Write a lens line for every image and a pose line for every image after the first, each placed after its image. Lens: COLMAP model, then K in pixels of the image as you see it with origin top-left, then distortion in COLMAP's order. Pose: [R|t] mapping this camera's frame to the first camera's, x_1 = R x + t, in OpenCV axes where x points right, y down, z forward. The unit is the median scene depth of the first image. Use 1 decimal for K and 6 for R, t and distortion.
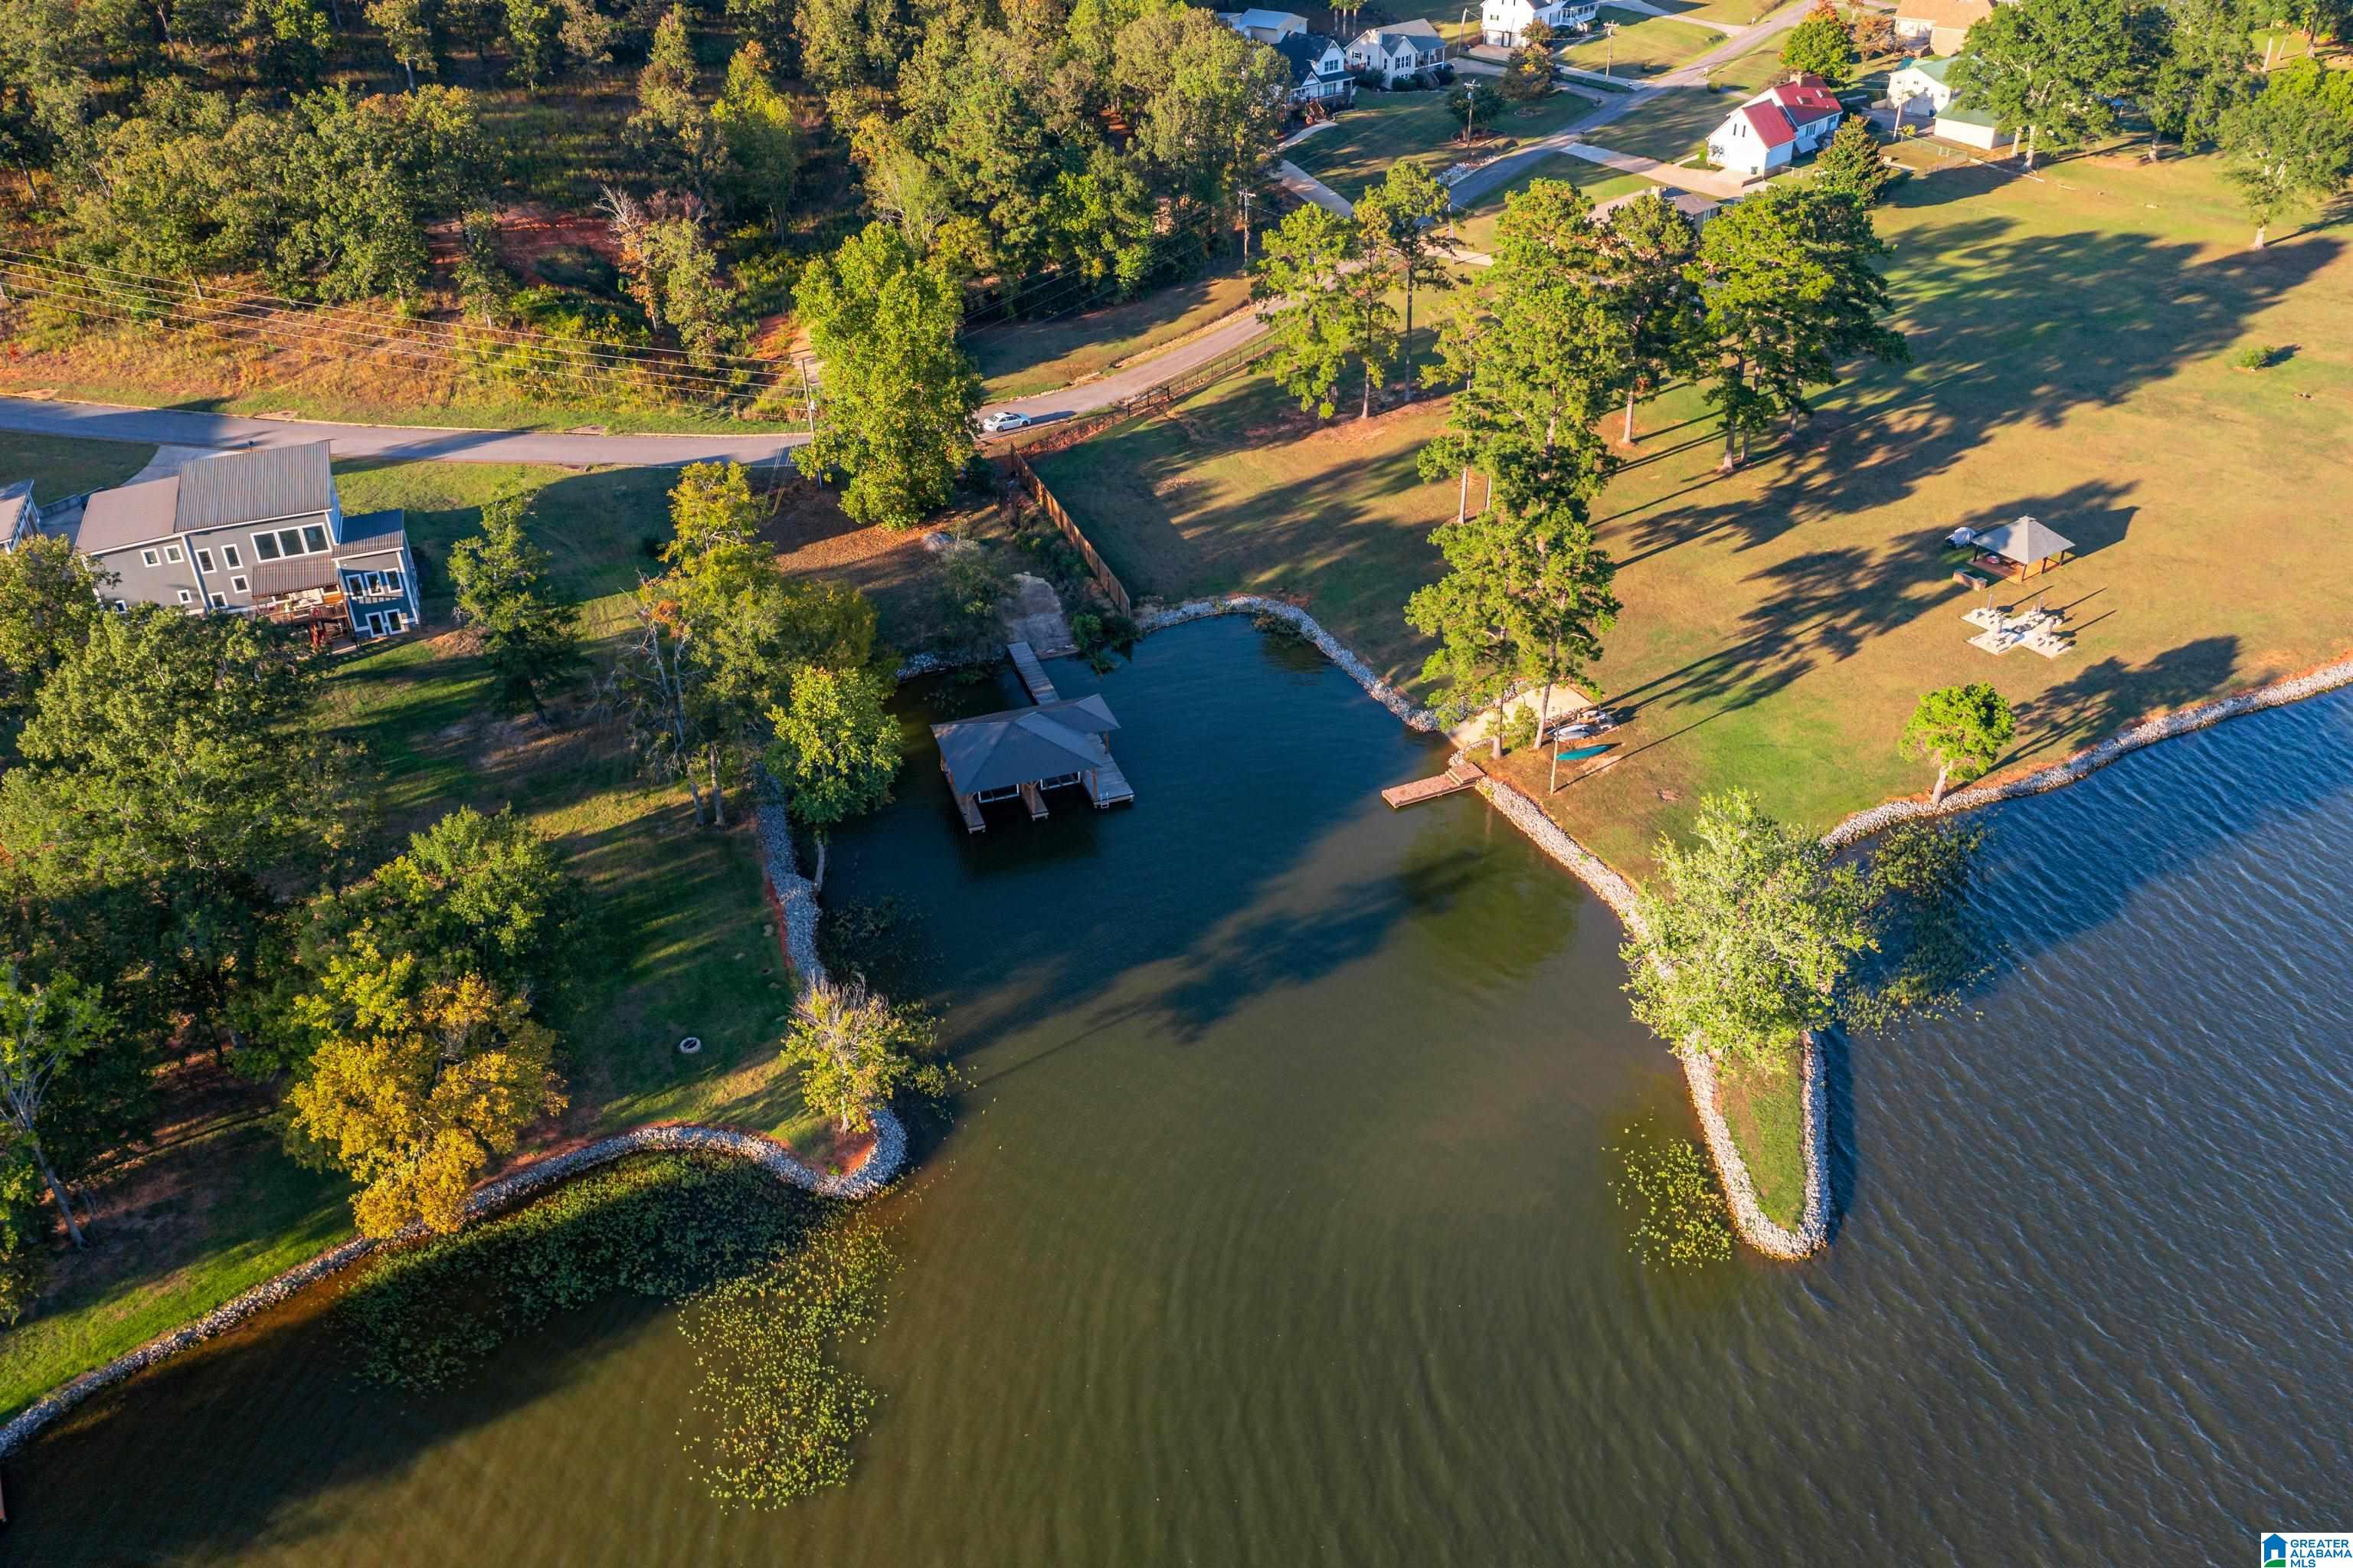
lens RADIAL K [[1829.8, 0, 1168.9], [0, 1829.8, 753.8], [0, 0, 1]] dist [-0.020382, -0.010500]
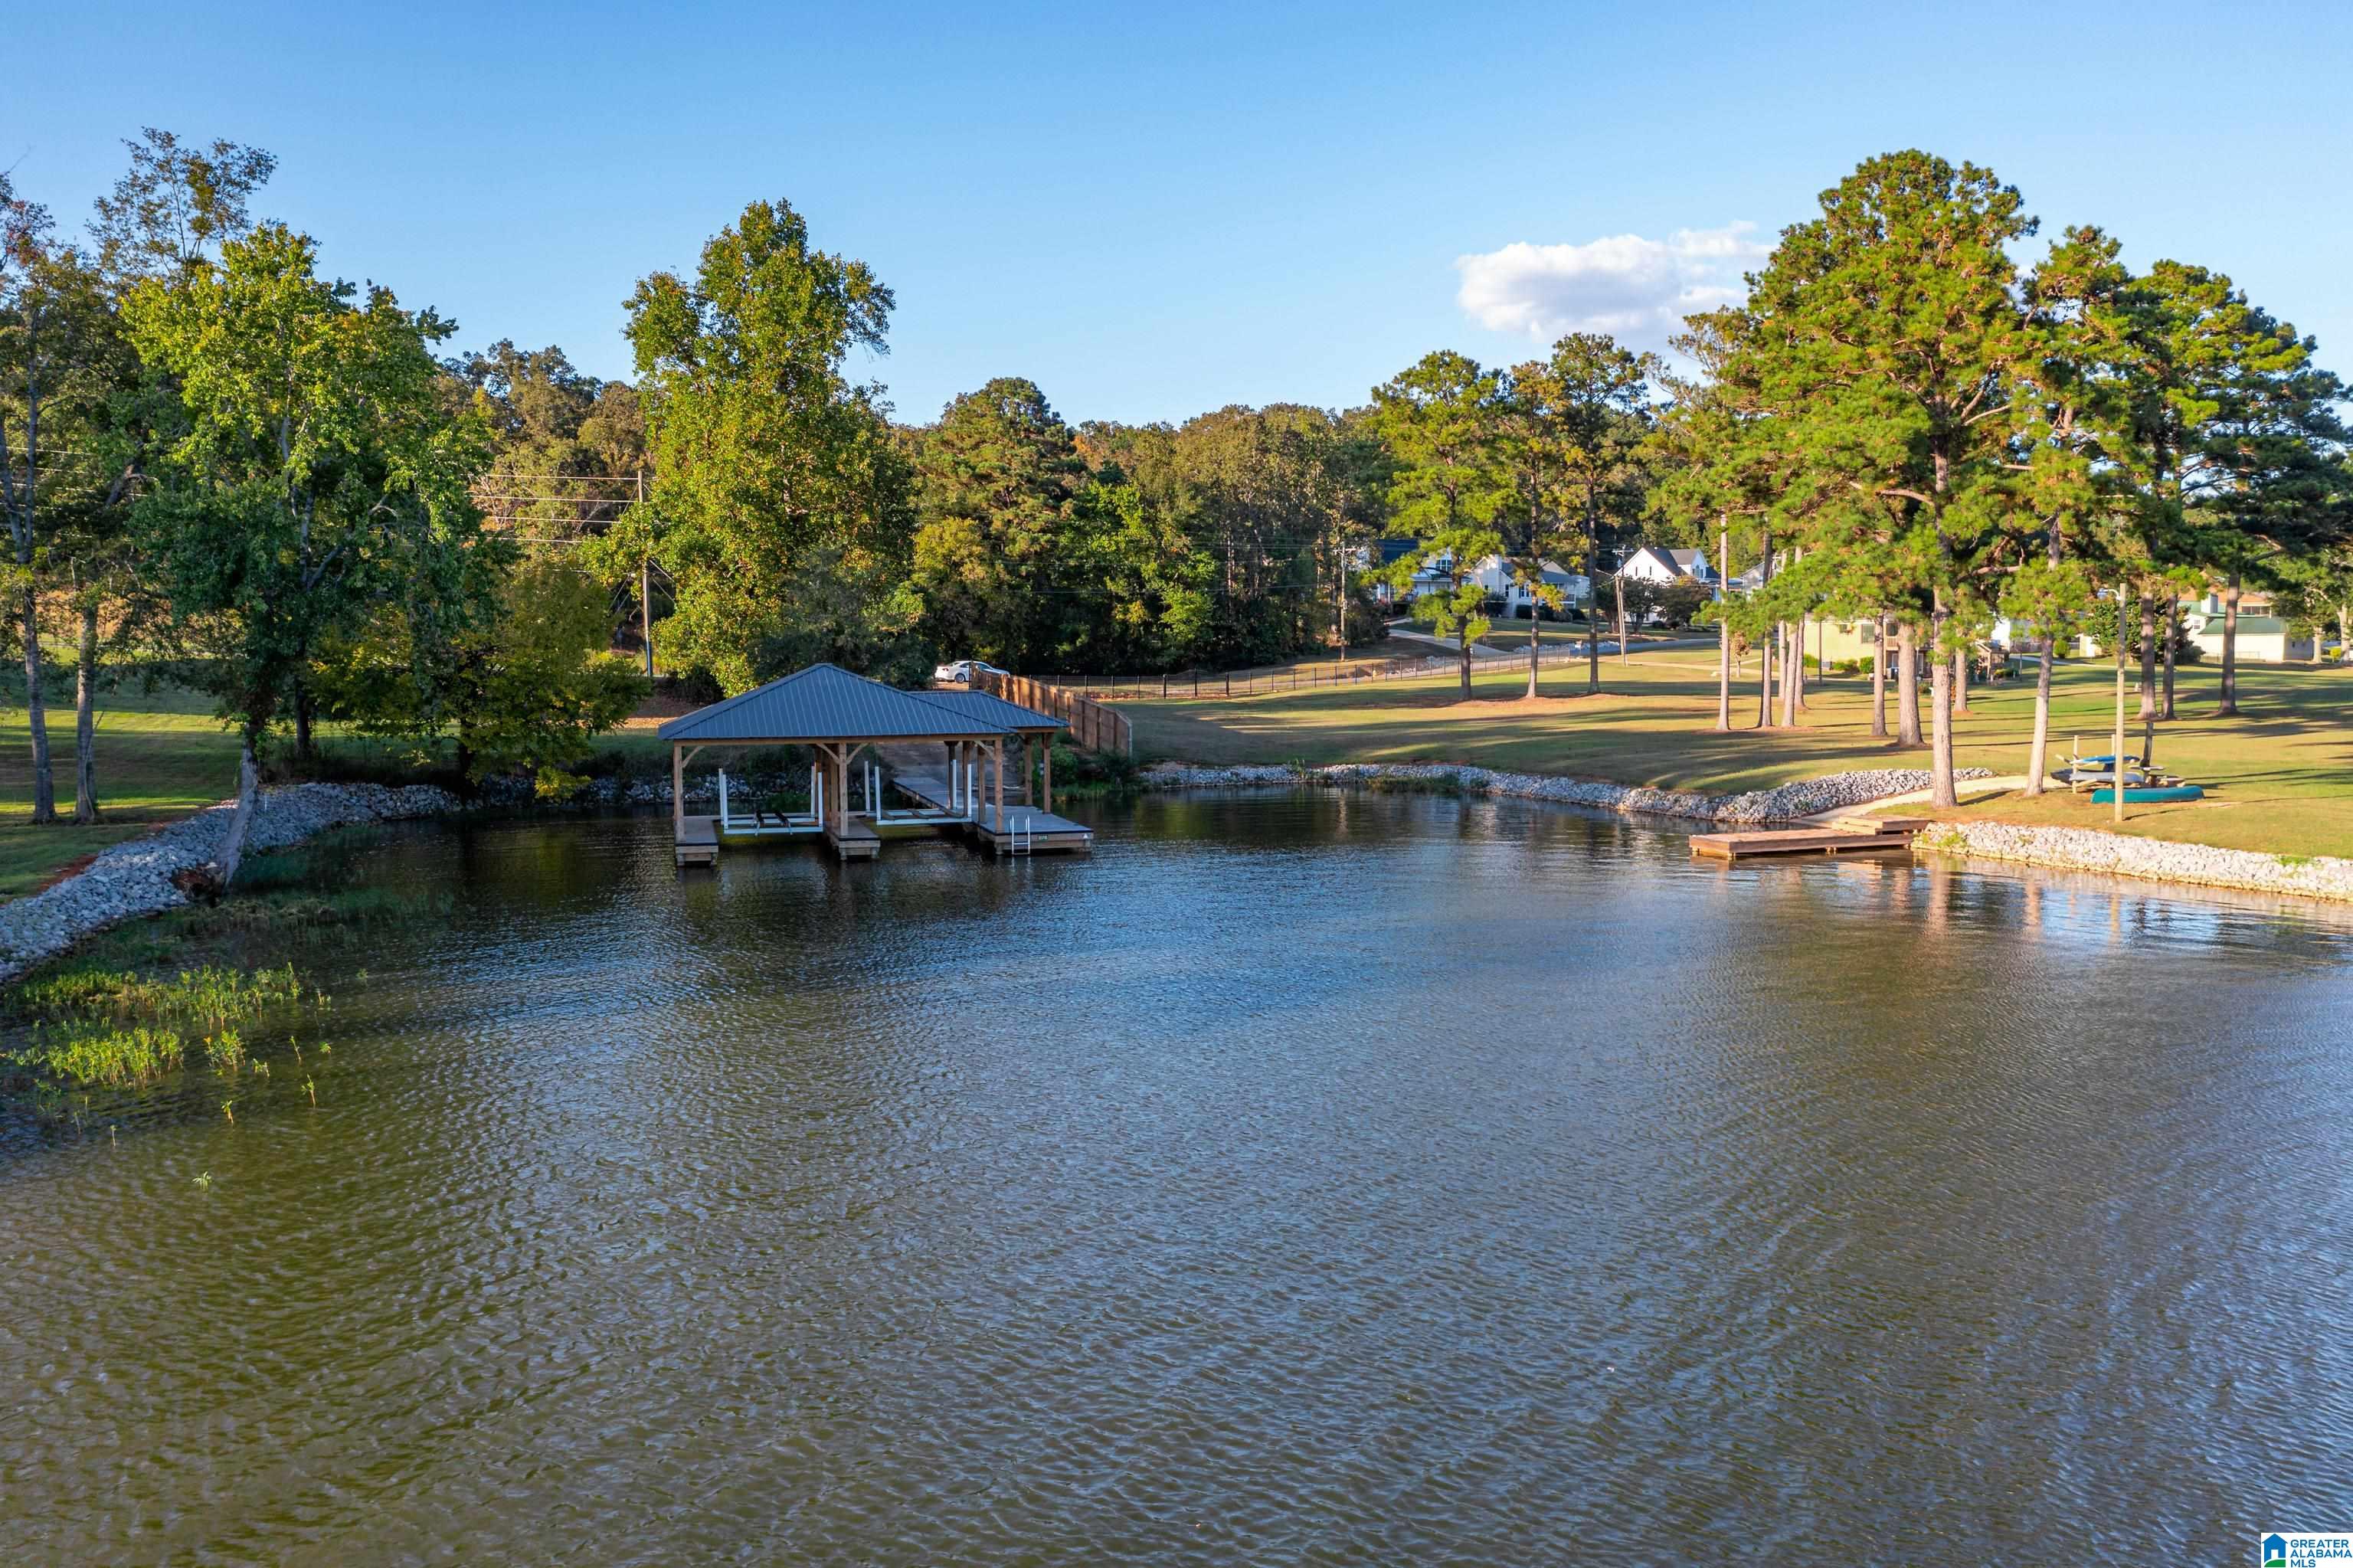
lens RADIAL K [[1829.8, 0, 1168.9], [0, 1829.8, 753.8], [0, 0, 1]] dist [-0.020382, -0.010500]
pose [[0.998434, 0.016656, -0.053405, 0.014899], [-0.040490, 0.873898, -0.484420, 0.149669], [0.038602, 0.485824, 0.873204, 0.452804]]
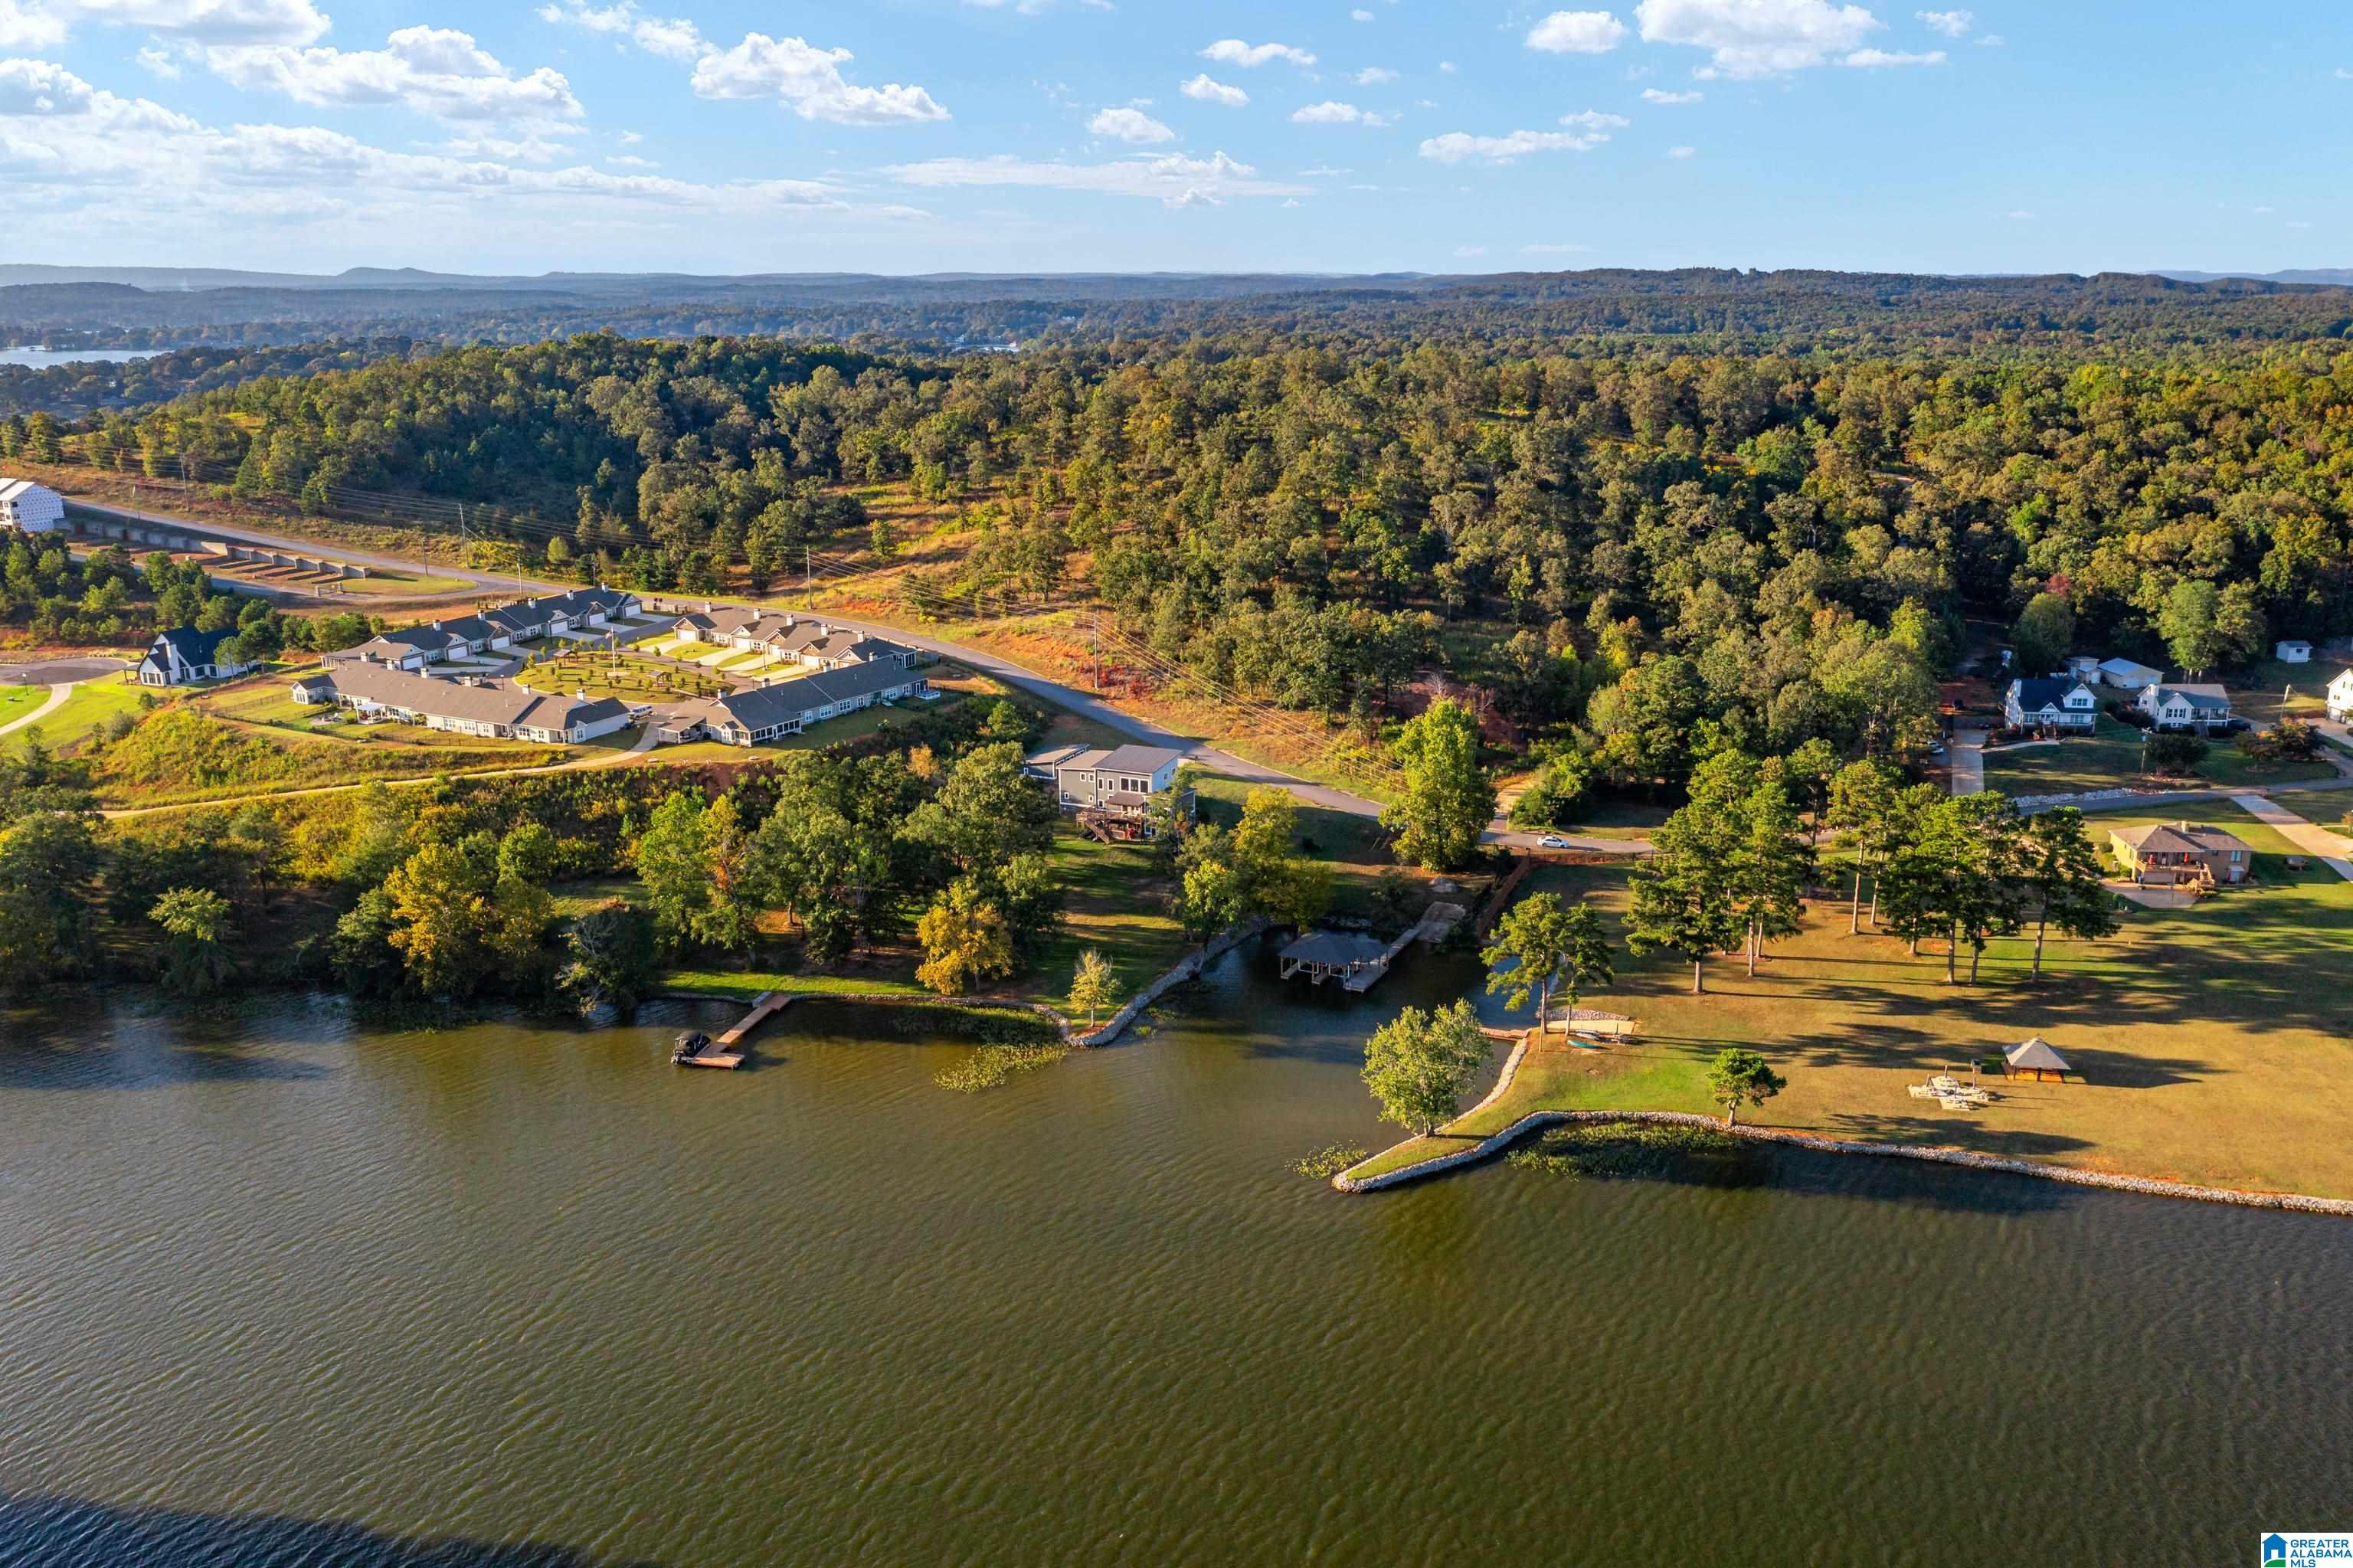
lens RADIAL K [[1829.8, 0, 1168.9], [0, 1829.8, 753.8], [0, 0, 1]] dist [-0.020382, -0.010500]
pose [[0.690415, 0.188759, -0.698353, 0.777042], [-0.383132, 0.914262, -0.131661, 0.086961], [0.613625, 0.358462, 0.703540, -0.365195]]
